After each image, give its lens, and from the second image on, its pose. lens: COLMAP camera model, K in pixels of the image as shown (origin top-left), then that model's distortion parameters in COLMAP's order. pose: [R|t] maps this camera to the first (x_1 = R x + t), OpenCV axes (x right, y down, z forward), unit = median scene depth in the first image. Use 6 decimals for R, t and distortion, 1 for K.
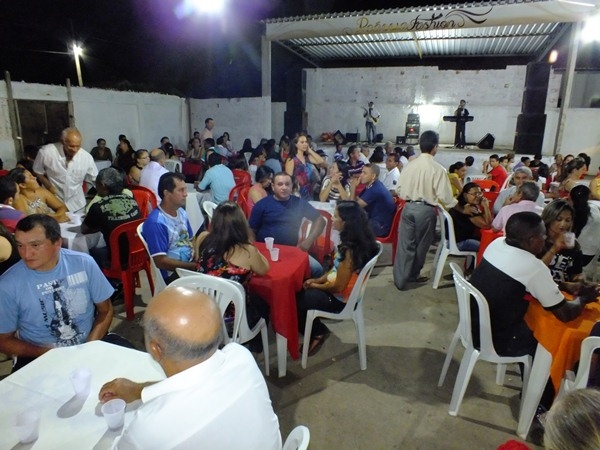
lens RADIAL K [[380.6, 0, 300.1], [0, 380.6, 229.1], [0, 0, 1]] dist [-0.078661, 0.032142]
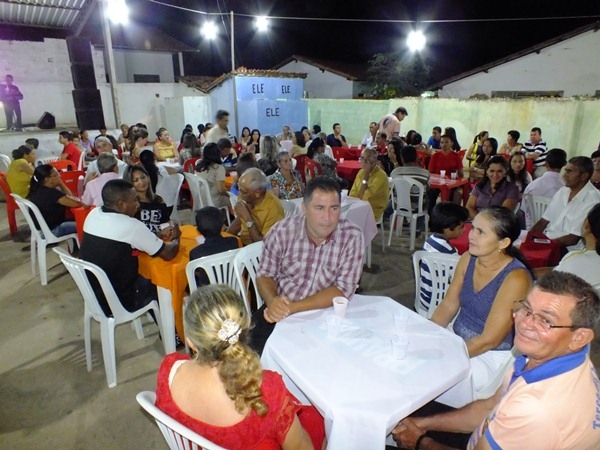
lens RADIAL K [[380.6, 0, 300.6], [0, 380.6, 225.8], [0, 0, 1]] dist [-0.078661, 0.032142]
pose [[0.505075, -0.284120, 0.814969, -0.007918], [0.242367, 0.952957, 0.182020, 0.005076], [-0.828346, 0.105588, 0.550176, -0.009865]]
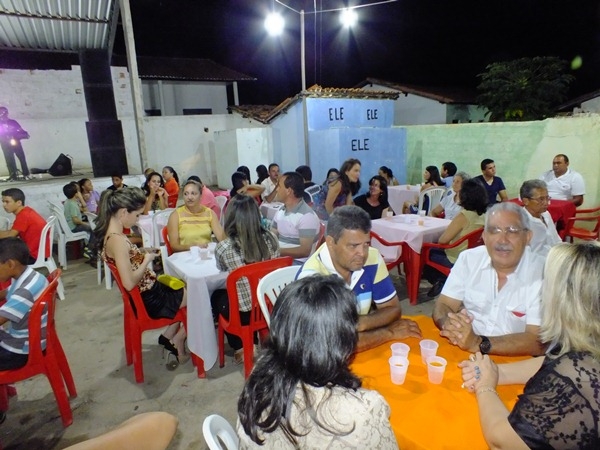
lens RADIAL K [[380.6, 0, 303.3], [0, 380.6, 230.0], [0, 0, 1]] dist [-0.078661, 0.032142]
pose [[0.609145, -0.223232, 0.760993, 1.733657], [0.262809, 0.962167, 0.071877, -0.365289], [-0.748247, 0.156212, 0.644766, 1.752097]]
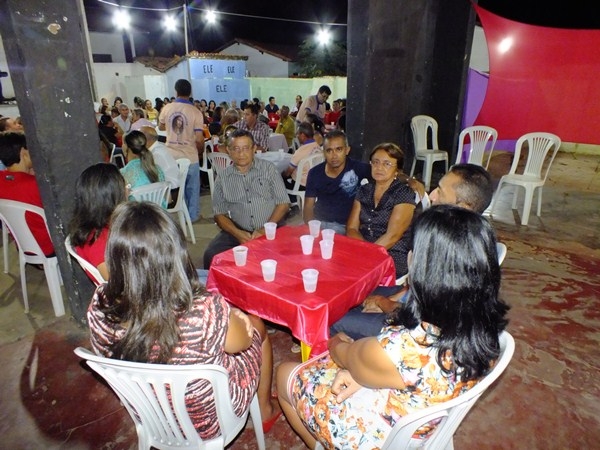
lens RADIAL K [[380.6, 0, 298.7], [0, 380.6, 228.2], [0, 0, 1]] dist [-0.078661, 0.032142]
pose [[0.382580, -0.349208, 0.855387, -1.960728], [0.249472, 0.930477, 0.268284, 0.285396], [-0.889605, 0.110755, 0.443099, -1.094187]]
